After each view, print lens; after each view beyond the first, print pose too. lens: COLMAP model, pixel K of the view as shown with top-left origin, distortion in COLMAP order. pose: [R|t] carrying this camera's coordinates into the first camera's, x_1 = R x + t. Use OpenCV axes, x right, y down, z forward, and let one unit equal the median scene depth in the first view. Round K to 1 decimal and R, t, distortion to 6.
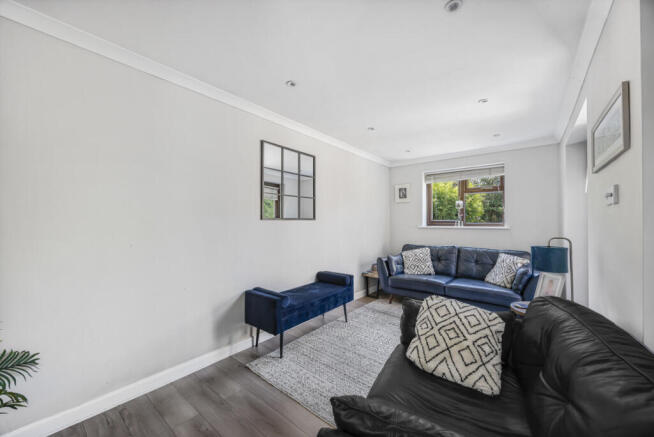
lens RADIAL K [[254.4, 0, 327.5], [0, 254.4, 220.0], [0, 0, 1]] dist [-0.000997, -0.000560]
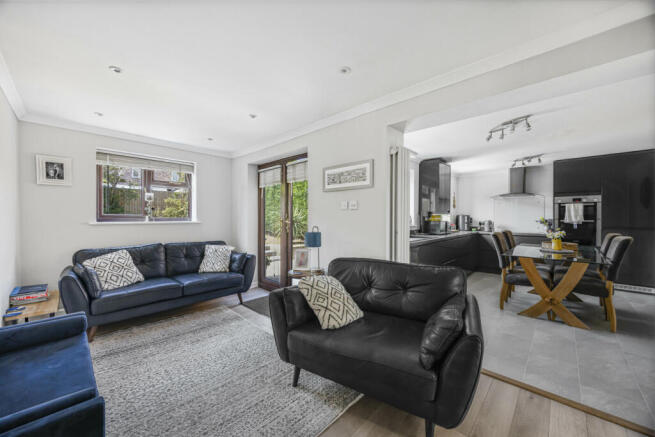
lens RADIAL K [[254.8, 0, 320.3], [0, 254.8, 218.9], [0, 0, 1]] dist [-0.000997, -0.000560]
pose [[0.071725, -0.007768, 0.997394, -0.356063], [-0.011970, 0.999891, 0.008648, 0.000800], [-0.997353, -0.012559, 0.071625, 0.369777]]
